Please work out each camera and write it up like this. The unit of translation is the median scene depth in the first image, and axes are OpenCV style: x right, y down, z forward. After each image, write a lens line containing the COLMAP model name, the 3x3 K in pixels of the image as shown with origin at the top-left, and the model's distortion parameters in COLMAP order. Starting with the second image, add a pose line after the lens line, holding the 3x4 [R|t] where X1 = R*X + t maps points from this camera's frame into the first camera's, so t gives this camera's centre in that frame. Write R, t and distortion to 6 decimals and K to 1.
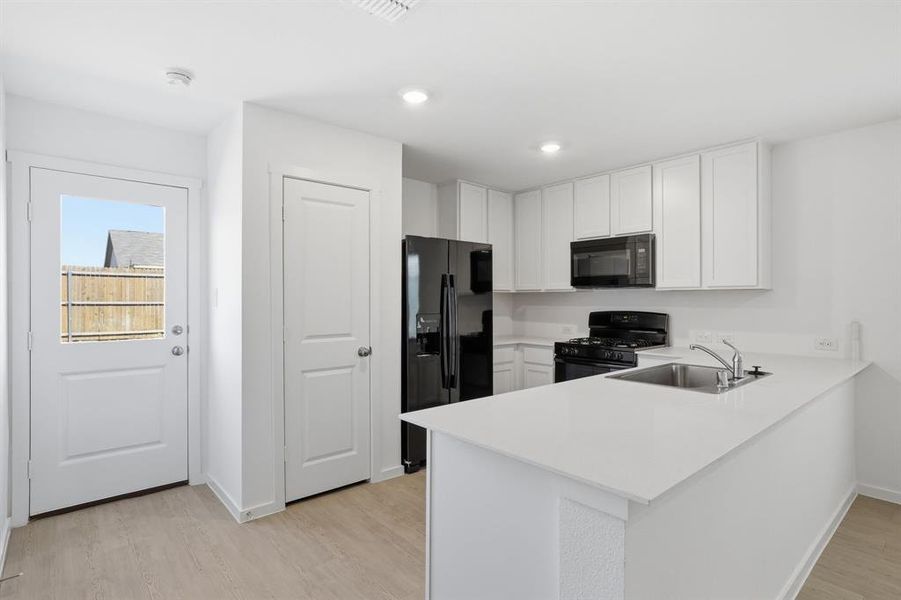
lens RADIAL K [[474.1, 0, 450.5], [0, 474.1, 300.0], [0, 0, 1]] dist [-0.002596, -0.000262]
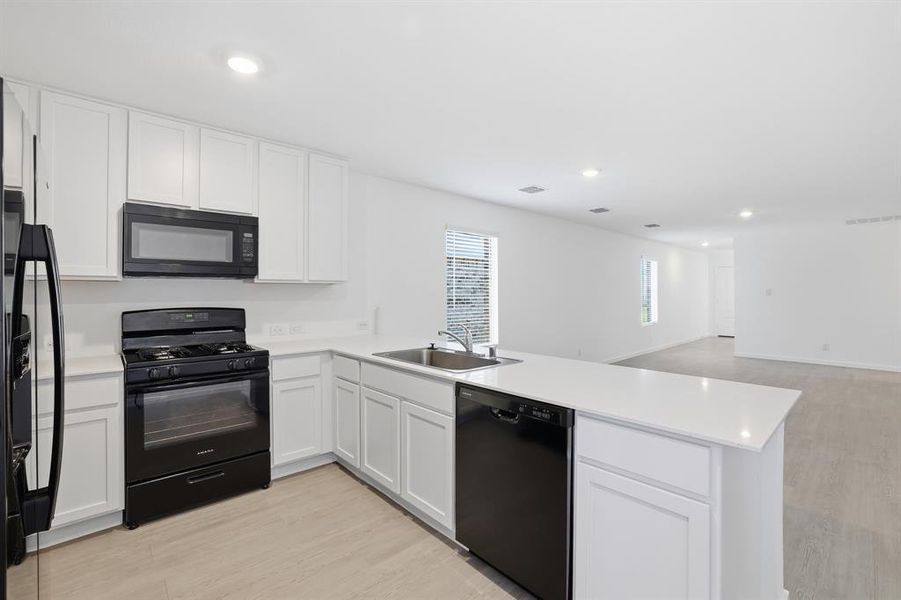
lens RADIAL K [[392.9, 0, 449.5], [0, 392.9, 289.7], [0, 0, 1]] dist [-0.035446, 0.010643]
pose [[-0.012040, 0.004648, 0.999917, -0.325044], [0.000946, 0.999989, -0.004637, -0.002821], [-0.999927, 0.000891, -0.012045, 0.698933]]
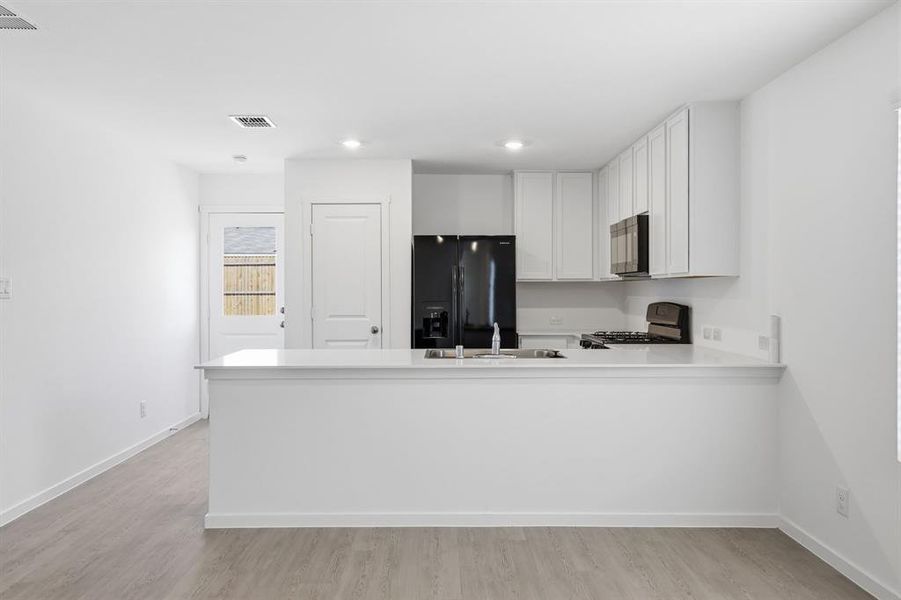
lens RADIAL K [[678.6, 0, 448.2], [0, 678.6, 311.1], [0, 0, 1]] dist [-0.000611, -0.000830]
pose [[0.755534, 0.017166, -0.654884, 1.069903], [0.001945, 0.999593, 0.028447, 0.005679], [0.655106, -0.022766, 0.755194, -0.236933]]
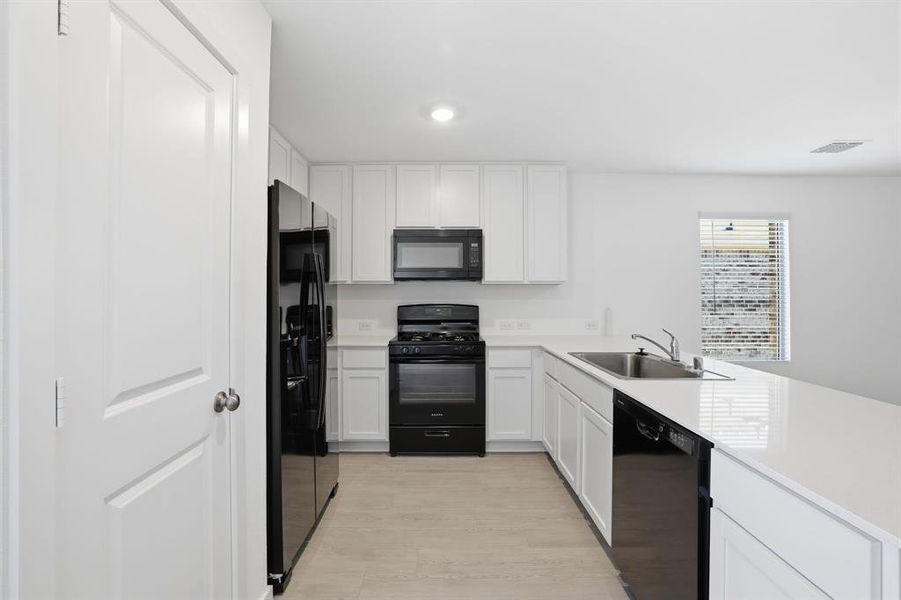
lens RADIAL K [[392.9, 0, 449.5], [0, 392.9, 289.7], [0, 0, 1]] dist [-0.035446, 0.010643]
pose [[0.653761, 0.005407, 0.756682, -0.302177], [0.001007, 0.999967, -0.008015, -0.000143], [-0.756701, 0.006002, 0.653734, 0.521843]]
